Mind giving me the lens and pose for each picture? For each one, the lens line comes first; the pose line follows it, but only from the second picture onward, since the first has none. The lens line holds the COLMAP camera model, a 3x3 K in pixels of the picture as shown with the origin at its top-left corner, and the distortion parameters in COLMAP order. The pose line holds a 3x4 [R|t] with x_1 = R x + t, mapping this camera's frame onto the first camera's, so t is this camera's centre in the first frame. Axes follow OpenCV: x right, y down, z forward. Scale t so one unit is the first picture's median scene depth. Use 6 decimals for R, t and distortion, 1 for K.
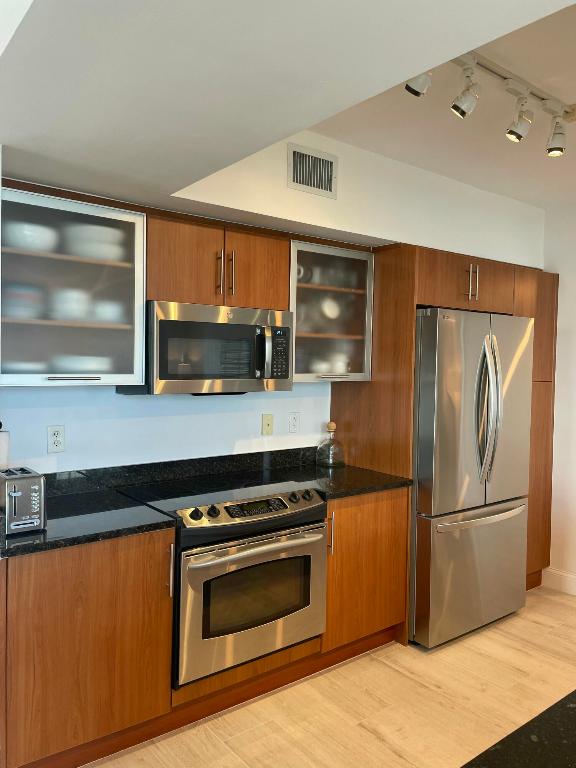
lens RADIAL K [[585.3, 0, 288.0], [0, 585.3, 384.0], [0, 0, 1]] dist [0.108648, -0.151573]
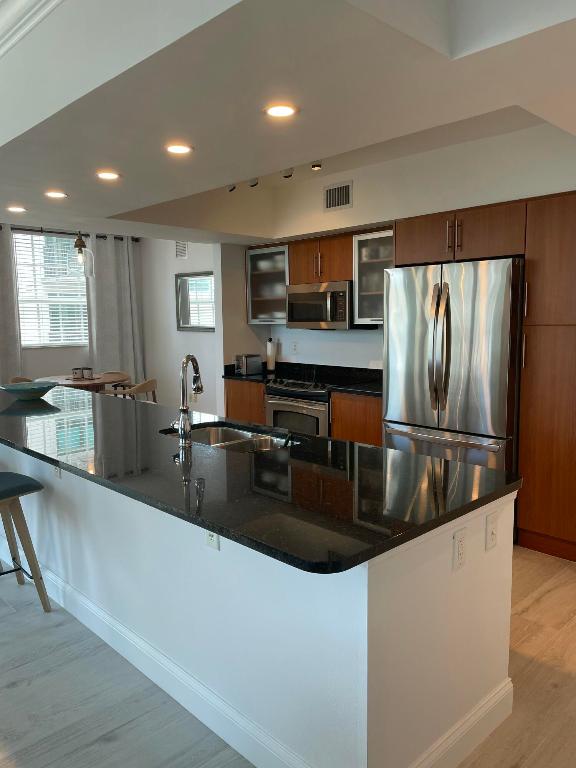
lens RADIAL K [[585.3, 0, 288.0], [0, 585.3, 384.0], [0, 0, 1]] dist [0.108648, -0.151573]
pose [[0.093363, 0.097195, -0.990877, 1.624233], [-0.030621, 0.995033, 0.094717, 0.015500], [0.995161, 0.021498, 0.095875, 0.656961]]
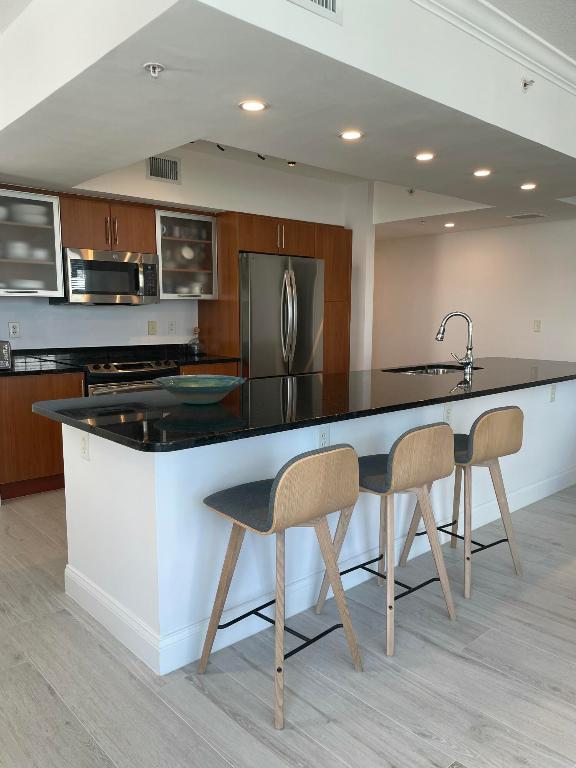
lens RADIAL K [[585.3, 0, 288.0], [0, 585.3, 384.0], [0, 0, 1]] dist [0.108648, -0.151573]
pose [[0.998211, -0.018739, 0.056772, 0.263976], [0.013687, 0.996017, 0.088112, 0.094751], [-0.058197, -0.087178, 0.994491, -0.680063]]
